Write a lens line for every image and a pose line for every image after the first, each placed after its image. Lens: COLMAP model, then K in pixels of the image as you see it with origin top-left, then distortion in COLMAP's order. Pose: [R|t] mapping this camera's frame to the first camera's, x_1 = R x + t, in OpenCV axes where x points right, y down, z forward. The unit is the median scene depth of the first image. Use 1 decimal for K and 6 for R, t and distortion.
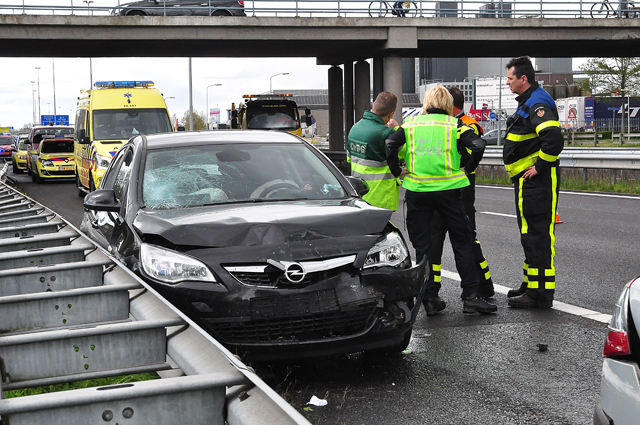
lens RADIAL K [[1306.0, 0, 320.0], [0, 1306.0, 212.5], [0, 0, 1]] dist [0.244337, 0.262367]
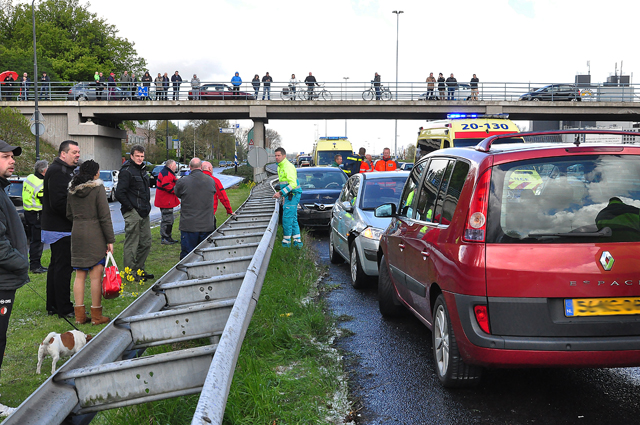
lens RADIAL K [[825.5, 0, 320.0], [0, 825.5, 212.5], [0, 0, 1]] dist [0.108341, 0.069659]
pose [[0.979637, 0.038411, -0.197069, 0.342813], [-0.037311, 0.999260, 0.009294, 0.033521], [0.197280, -0.001752, 0.980346, -1.081072]]
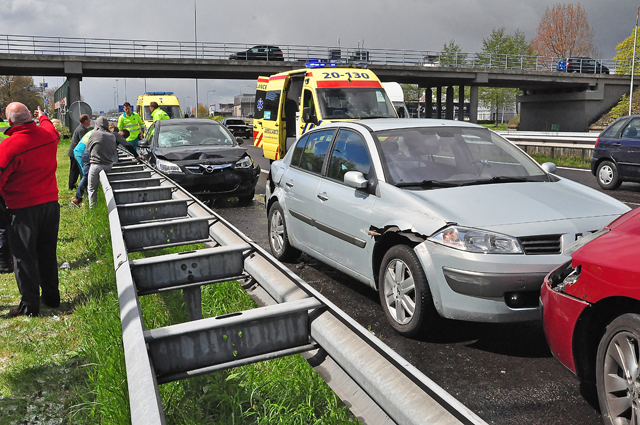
lens RADIAL K [[693.1, 0, 320.0], [0, 693.1, 212.5], [0, 0, 1]] dist [-0.006415, 0.225538]
pose [[0.997262, 0.007081, 0.073606, 0.103313], [-0.012627, 0.997091, 0.075162, 0.021182], [-0.072860, -0.075885, 0.994451, -0.511770]]
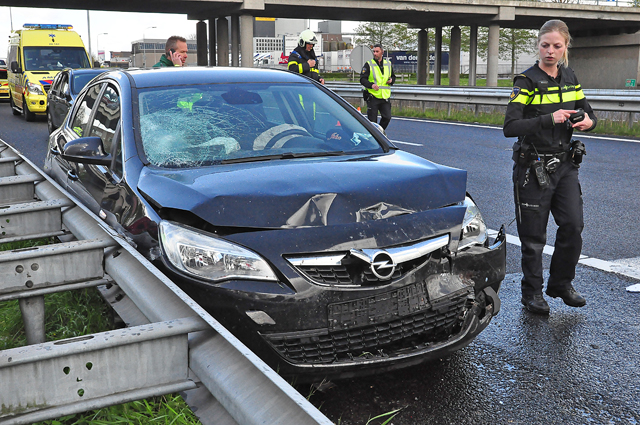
lens RADIAL K [[825.5, 0, 320.0], [0, 825.5, 212.5], [0, 0, 1]] dist [0.108341, 0.069659]
pose [[0.984576, -0.010113, 0.174667, -0.122785], [-0.008831, 0.994183, 0.107344, -0.030009], [-0.174737, -0.107230, 0.978759, 0.503262]]
